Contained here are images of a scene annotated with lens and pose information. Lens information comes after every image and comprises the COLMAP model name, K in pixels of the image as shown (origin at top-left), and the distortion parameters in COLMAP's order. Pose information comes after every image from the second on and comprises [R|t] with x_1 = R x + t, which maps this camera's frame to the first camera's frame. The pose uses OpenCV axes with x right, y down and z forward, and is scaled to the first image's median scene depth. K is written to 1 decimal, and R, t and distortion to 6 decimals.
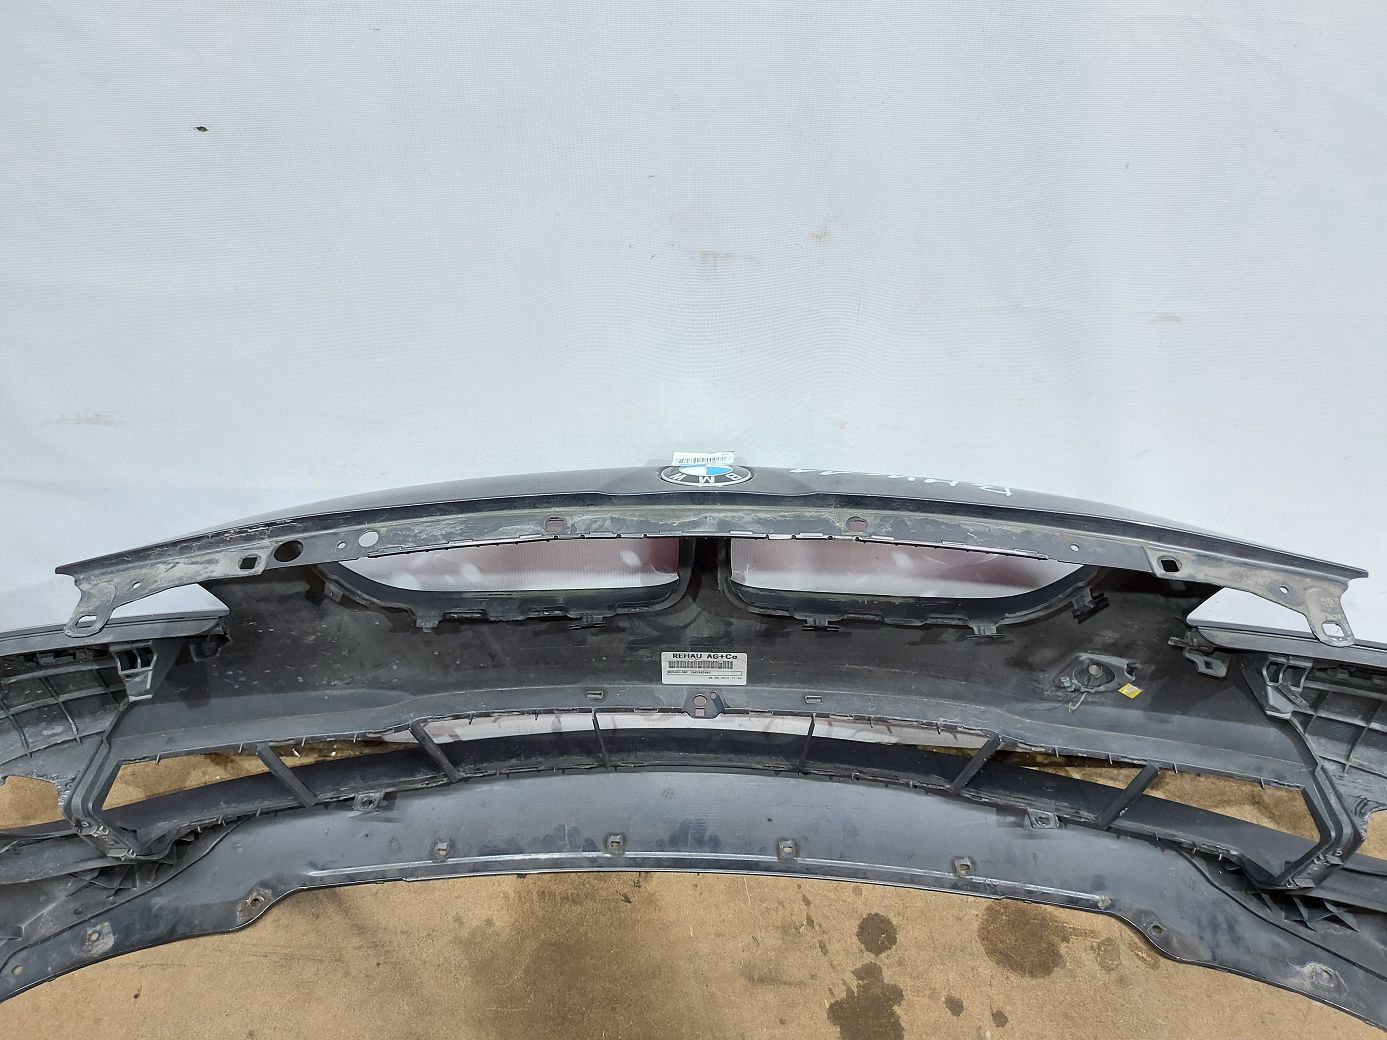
lens RADIAL K [[1015.2, 0, 691.5], [0, 1015.2, 524.4], [0, 0, 1]] dist [0.059493, -0.091205]
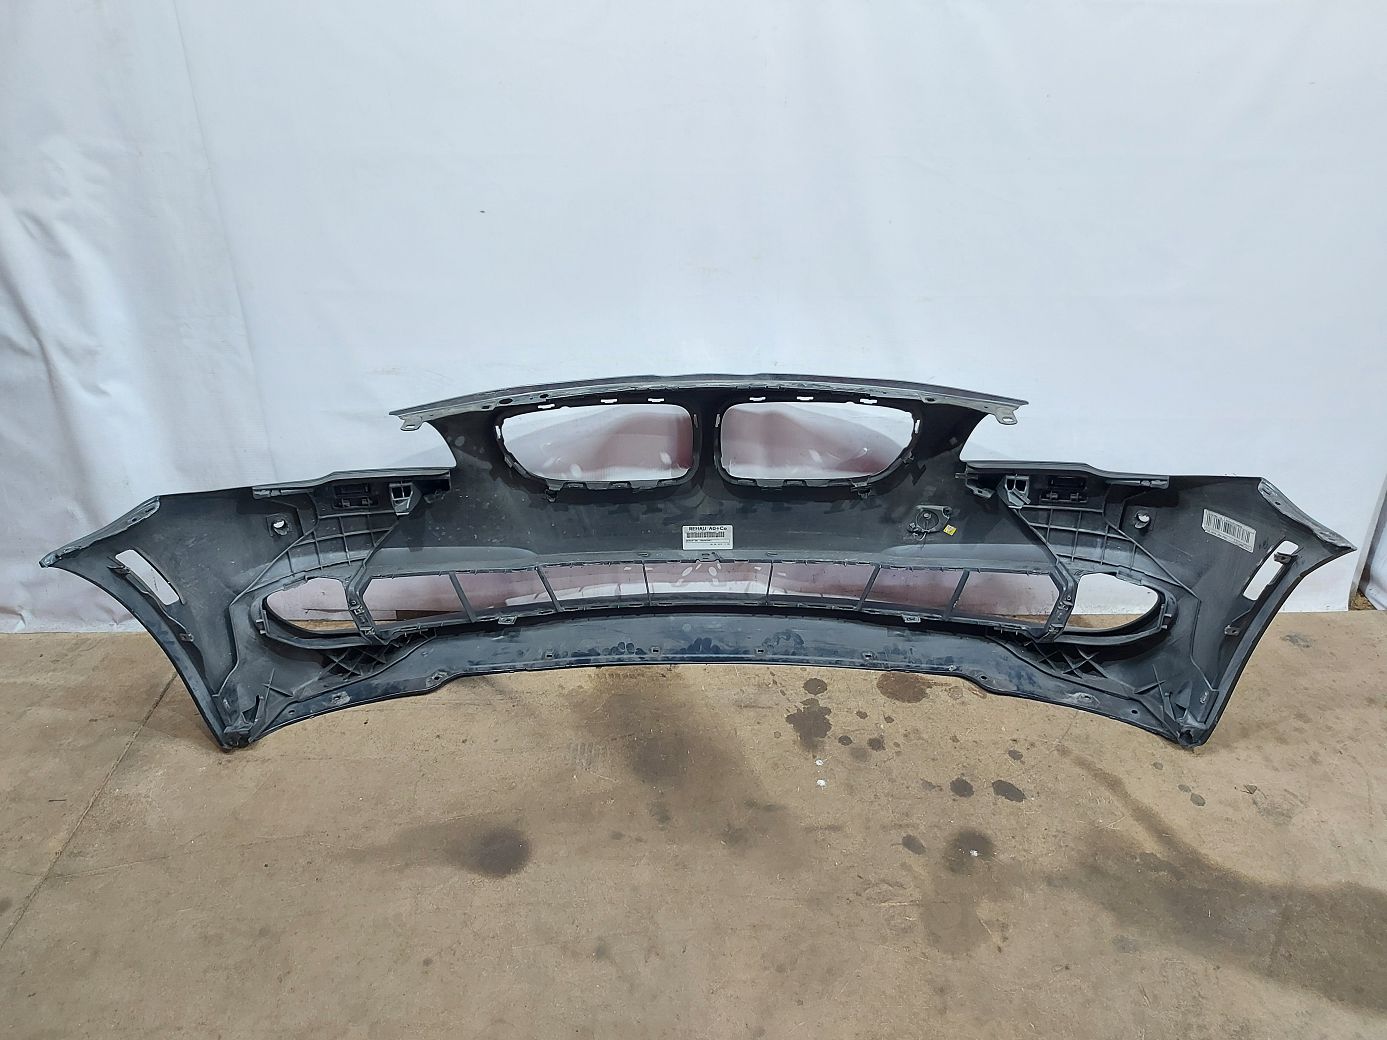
lens RADIAL K [[1002.2, 0, 693.5], [0, 1002.2, 520.0], [0, 0, 1]] dist [0.085341, -0.120510]
pose [[0.999873, -0.013444, 0.008585, -0.026396], [0.015338, 0.958125, -0.285941, 0.613664], [-0.004381, 0.286036, 0.958209, -0.641526]]
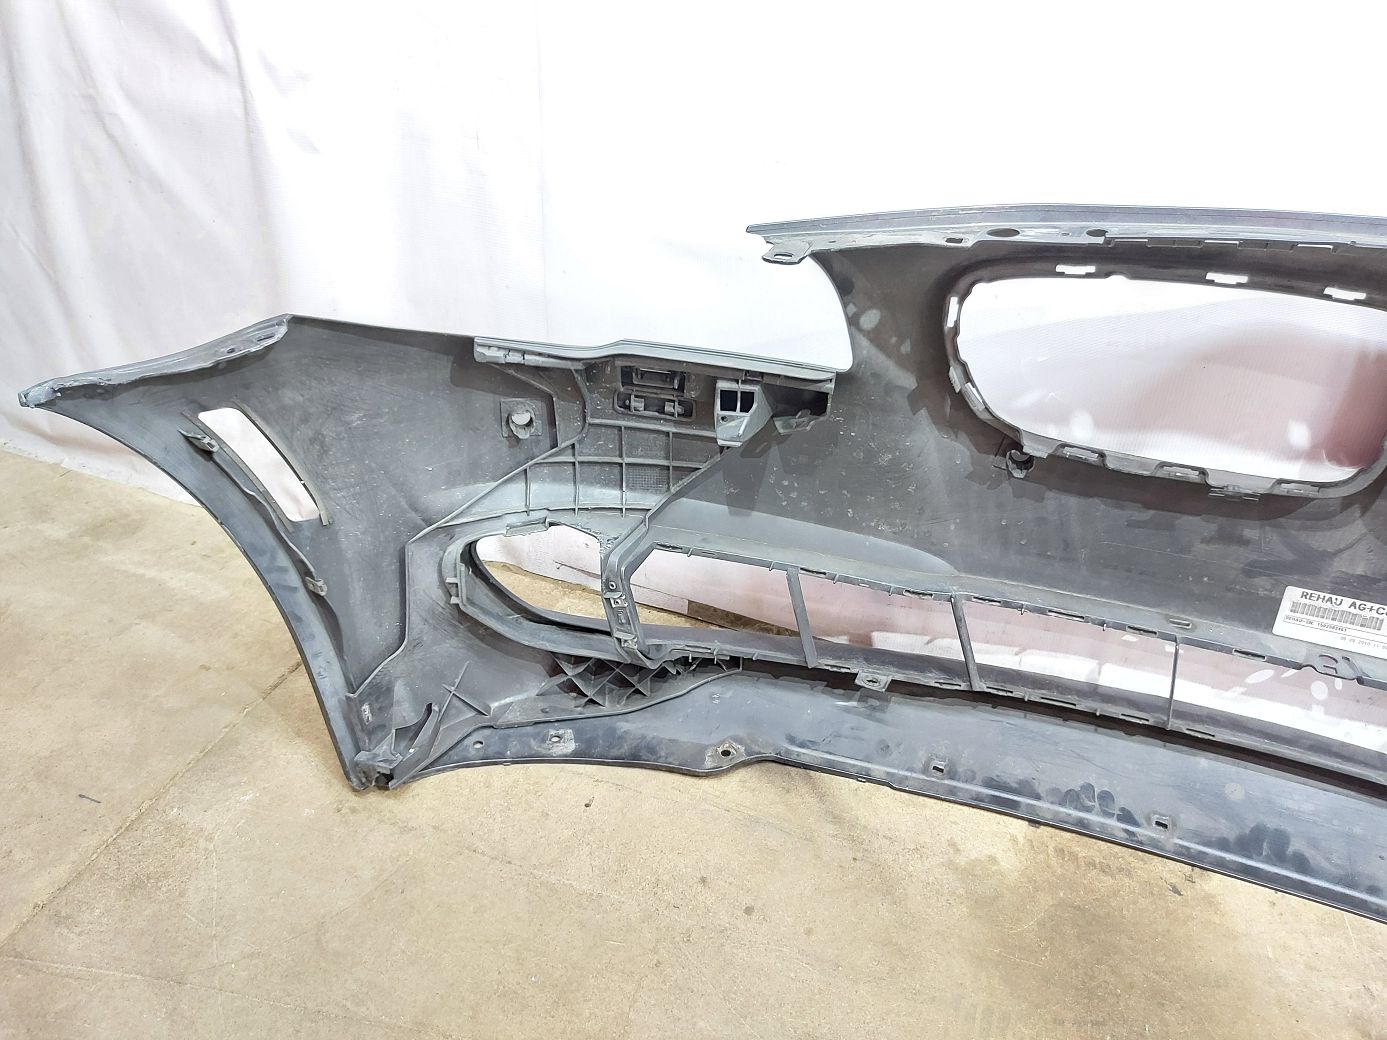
lens RADIAL K [[1015.2, 0, 691.5], [0, 1015.2, 524.4], [0, 0, 1]] dist [0.059493, -0.091205]
pose [[0.928951, 0.208726, -0.305750, -0.233129], [-0.275995, 0.940919, -0.196210, 0.375198], [0.246731, 0.266655, 0.931675, 0.123053]]
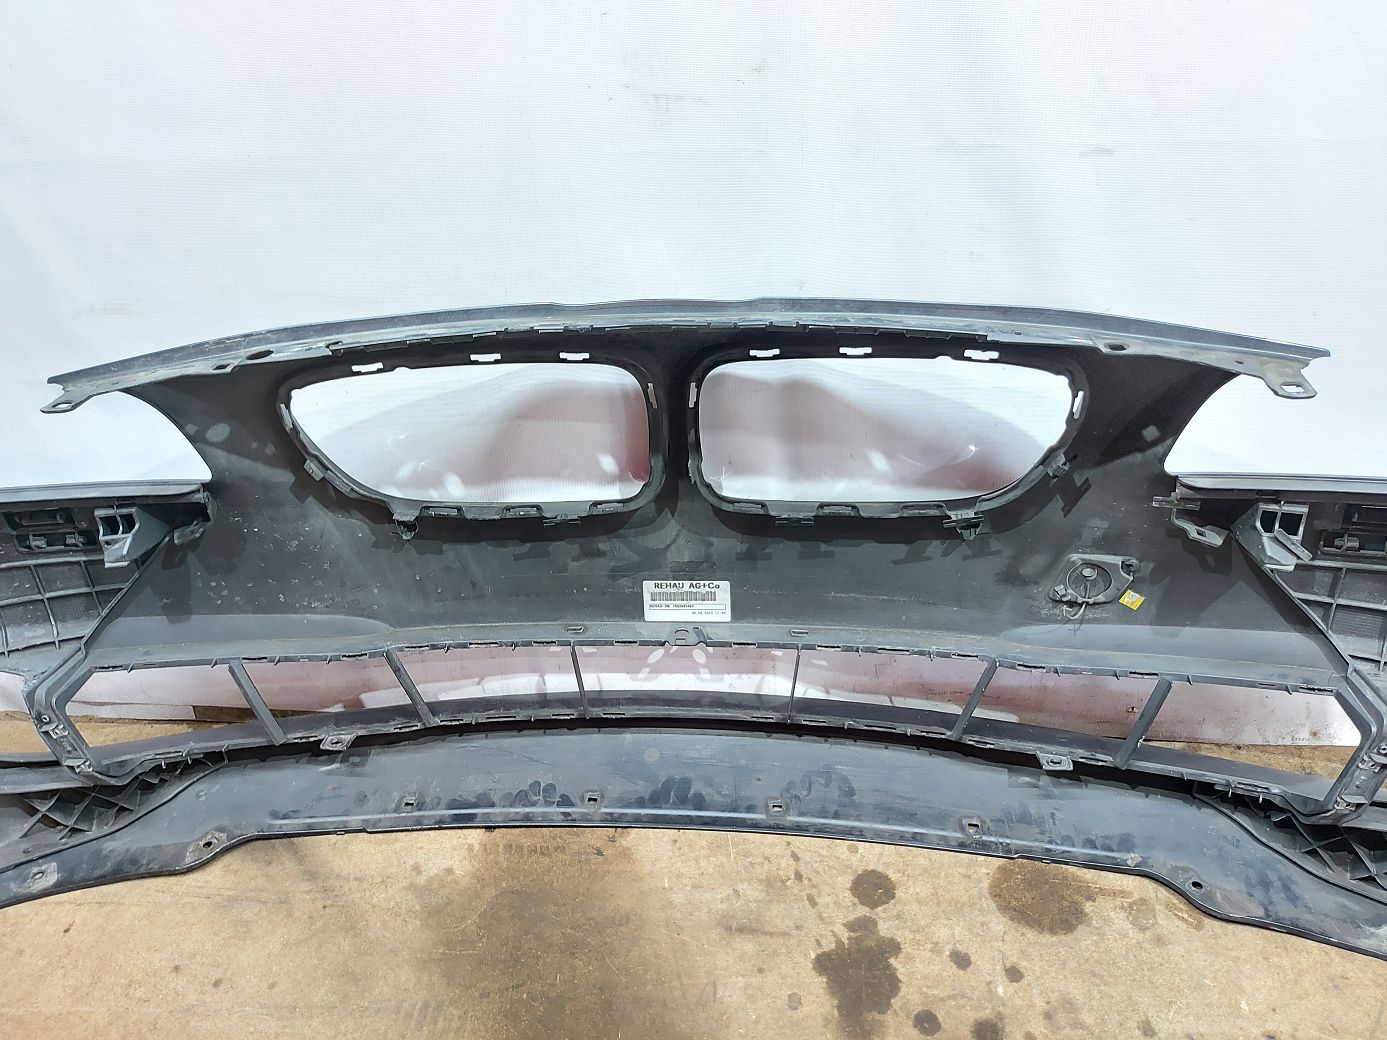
lens RADIAL K [[1009.2, 0, 695.2], [0, 1009.2, 521.7], [0, 0, 1]] dist [0.060154, -0.081408]
pose [[0.997055, -0.004865, -0.076530, 0.097771], [-0.016402, 0.961360, -0.274805, 0.344647], [0.074910, 0.275252, 0.958449, 0.053467]]
